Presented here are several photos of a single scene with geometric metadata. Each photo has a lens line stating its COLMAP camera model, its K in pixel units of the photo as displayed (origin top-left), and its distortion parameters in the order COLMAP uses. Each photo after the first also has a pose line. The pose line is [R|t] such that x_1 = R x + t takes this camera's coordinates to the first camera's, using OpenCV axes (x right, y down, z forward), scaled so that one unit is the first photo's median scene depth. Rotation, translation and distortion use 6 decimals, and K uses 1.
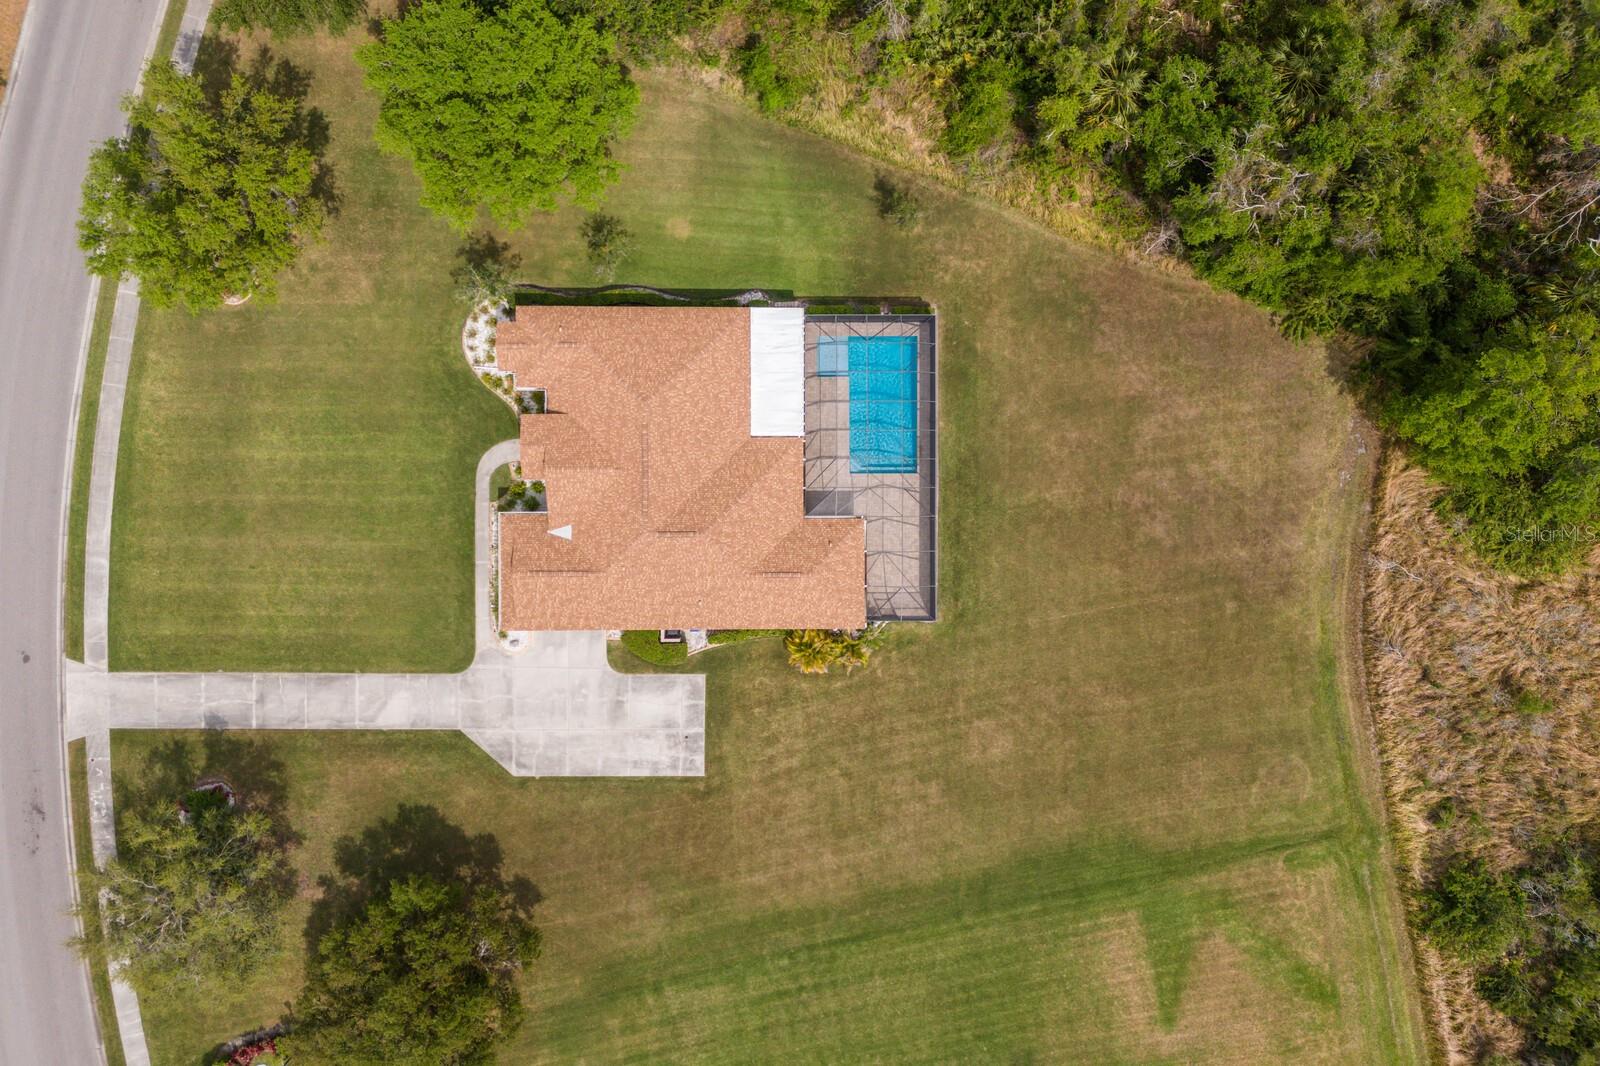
lens RADIAL K [[1177.5, 0, 800.0], [0, 1177.5, 533.0], [0, 0, 1]] dist [0.066287, -0.095145]
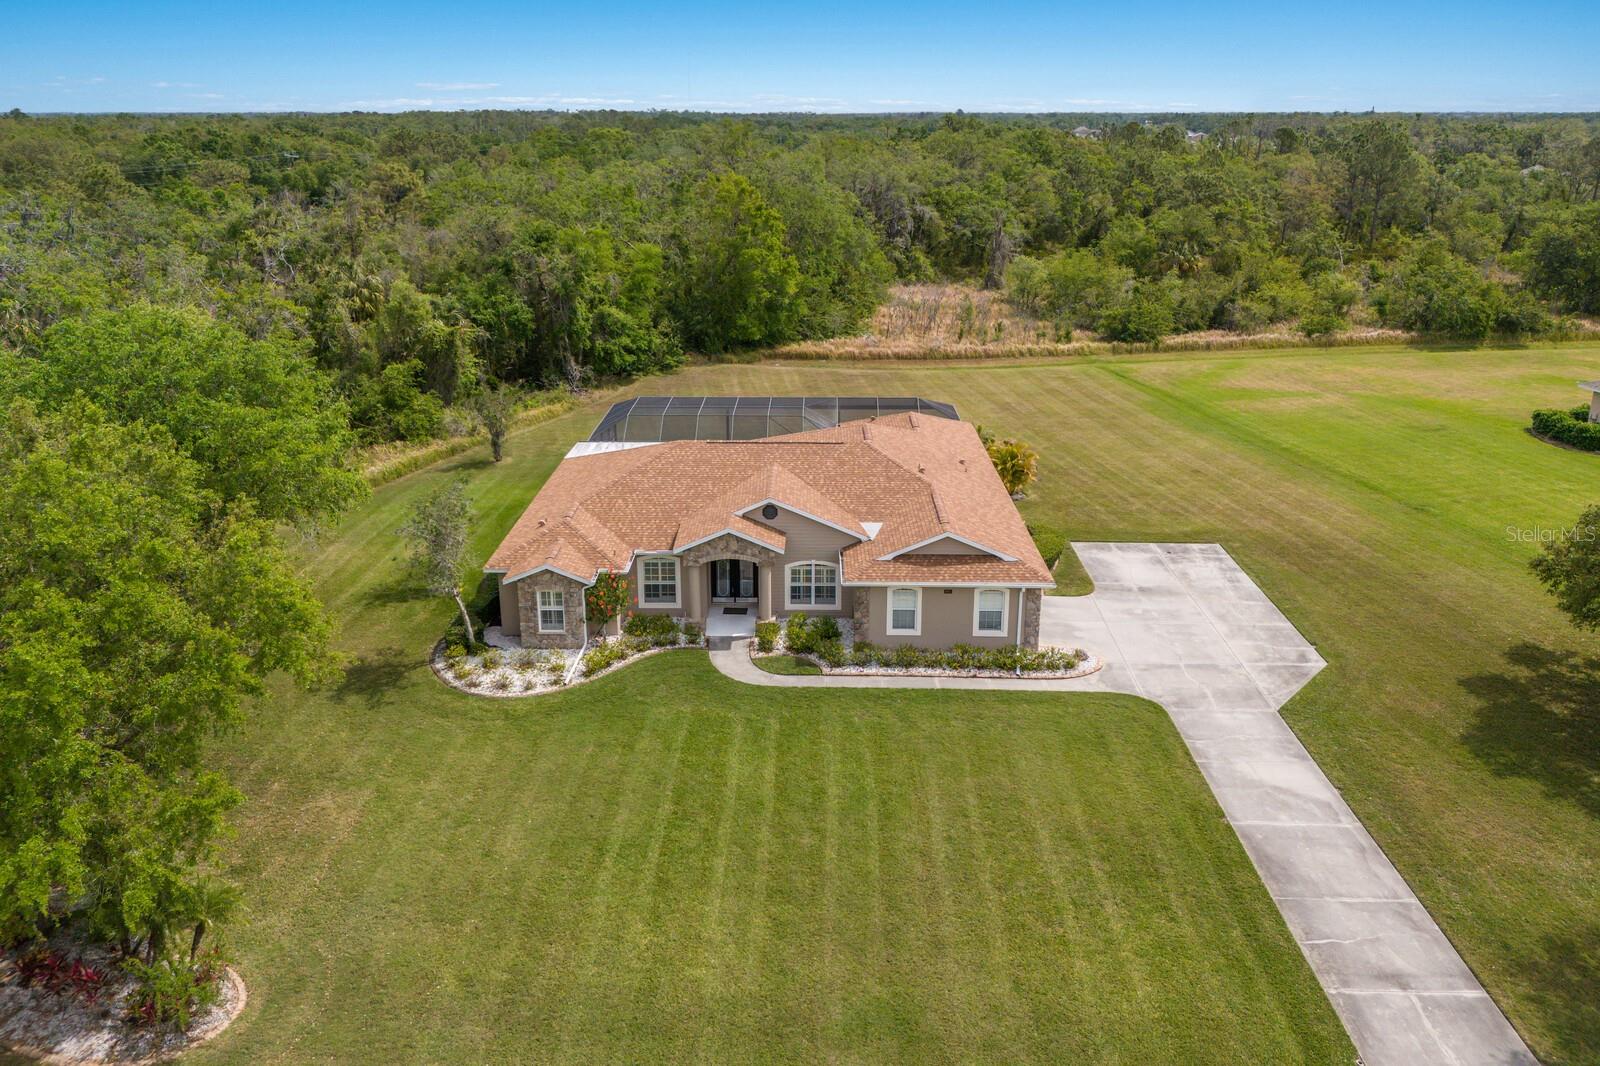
lens RADIAL K [[1177.5, 0, 800.0], [0, 1177.5, 533.0], [0, 0, 1]] dist [0.066287, -0.095145]
pose [[0.013993, -0.349921, 0.936675, -0.736117], [0.999882, -0.001083, -0.015342, -0.028450], [0.006383, 0.936778, 0.349865, 0.752574]]
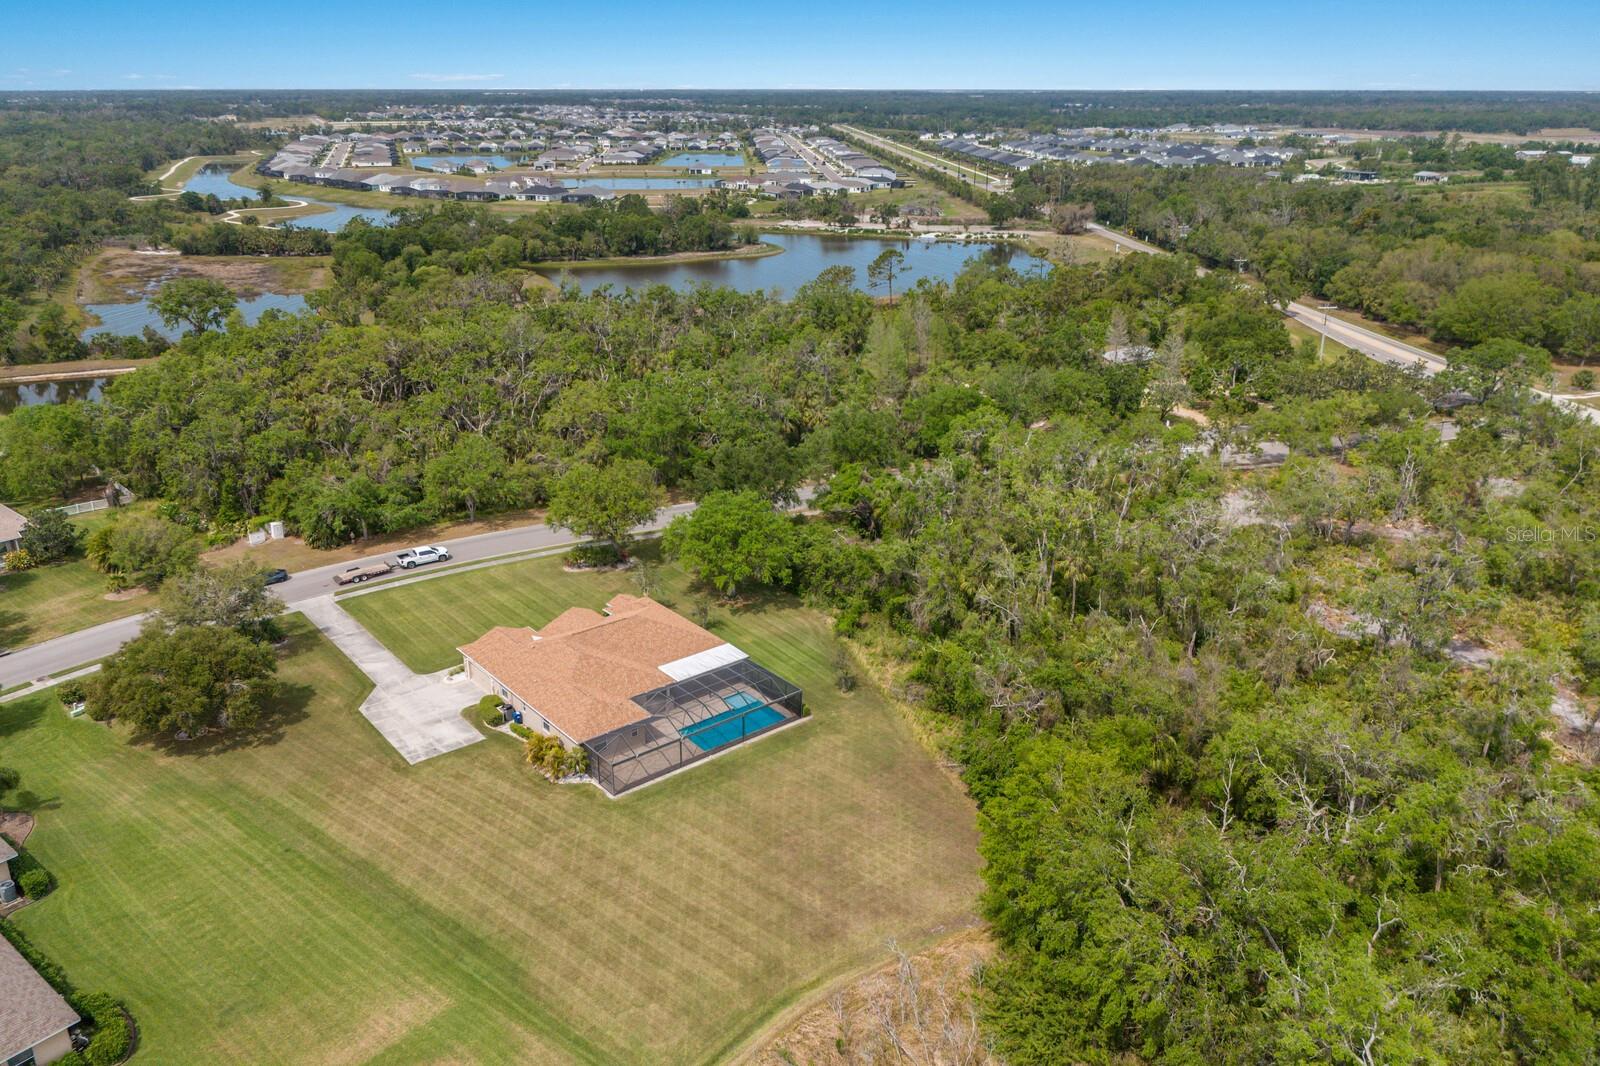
lens RADIAL K [[1177.5, 0, 800.0], [0, 1177.5, 533.0], [0, 0, 1]] dist [0.066287, -0.095145]
pose [[0.633816, 0.253202, -0.730867, 1.056138], [-0.773432, 0.218359, -0.595081, 0.590019], [0.008916, 0.942448, 0.334234, 0.345378]]
